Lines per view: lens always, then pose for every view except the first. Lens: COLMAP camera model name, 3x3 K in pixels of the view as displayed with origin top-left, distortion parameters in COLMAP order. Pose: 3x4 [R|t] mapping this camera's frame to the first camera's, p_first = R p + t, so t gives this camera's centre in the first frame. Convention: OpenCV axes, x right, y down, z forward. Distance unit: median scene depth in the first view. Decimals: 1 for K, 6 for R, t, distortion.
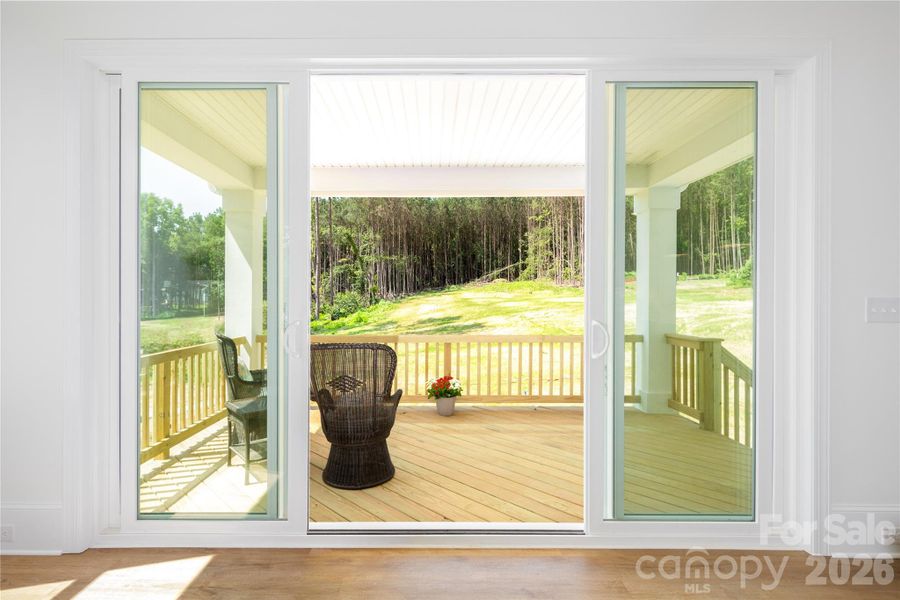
lens RADIAL K [[425.9, 0, 429.0], [0, 425.9, 300.1], [0, 0, 1]] dist [0.020509, 0.000314]
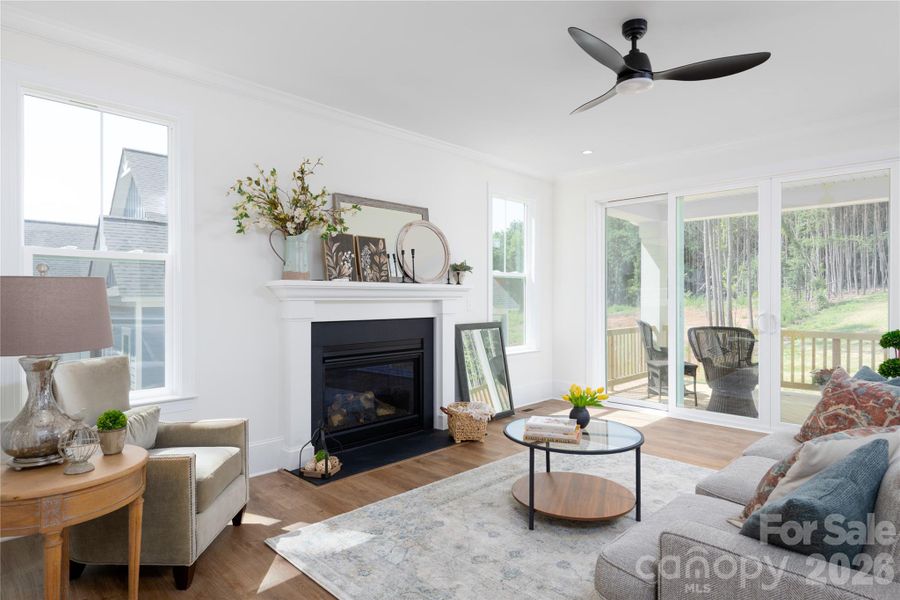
lens RADIAL K [[503.1, 0, 450.0], [0, 503.1, 300.0], [0, 0, 1]] dist [-0.000201, 0.000067]
pose [[0.714787, -0.000625, -0.699342, 0.026191], [0.002959, 0.999993, 0.002131, -0.000455], [0.699336, -0.003592, 0.714784, -0.069670]]
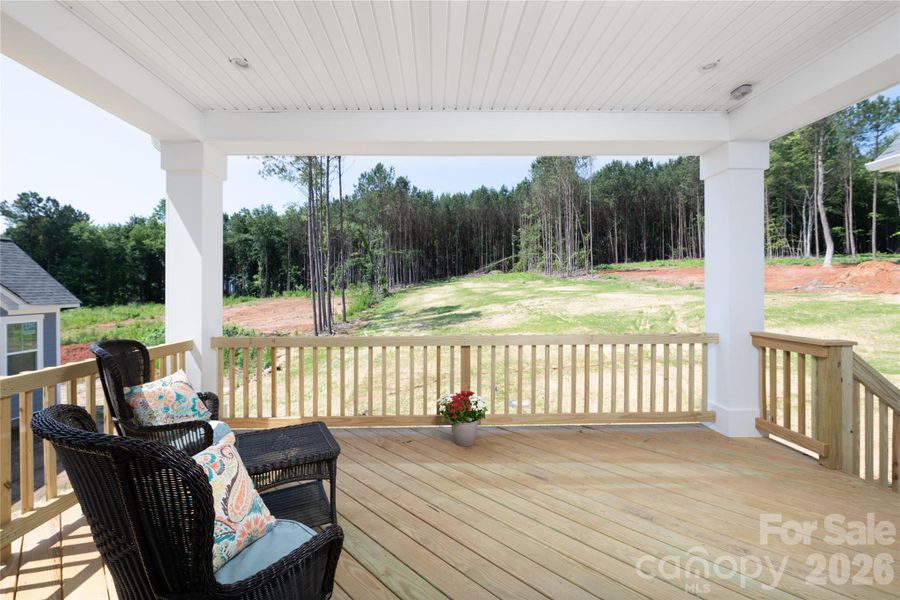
lens RADIAL K [[371.5, 0, 439.7], [0, 371.5, 289.7], [0, 0, 1]] dist [0.000007, -0.000031]
pose [[0.999773, -0.004906, 0.020713, -0.001685], [0.004913, 0.999988, -0.000295, 0.000037], [-0.020711, 0.000397, 0.999785, 0.036716]]
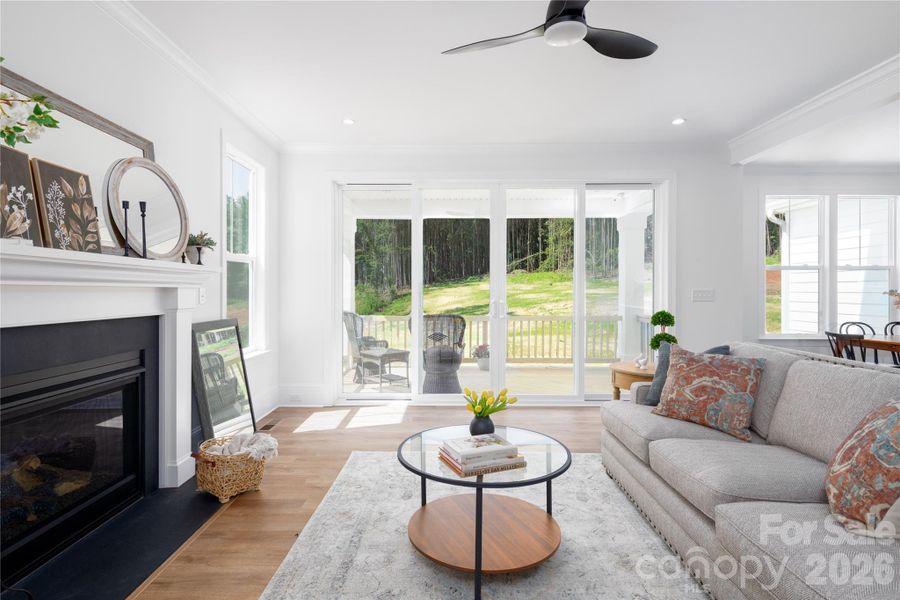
lens RADIAL K [[465.2, 0, 452.5], [0, 465.2, 289.6], [0, 0, 1]] dist [0.003157, -0.000239]
pose [[0.999731, 0.000905, 0.023188, -0.011044], [-0.000790, 0.999987, -0.004970, 0.000272], [-0.023192, 0.004950, 0.999719, -0.060346]]
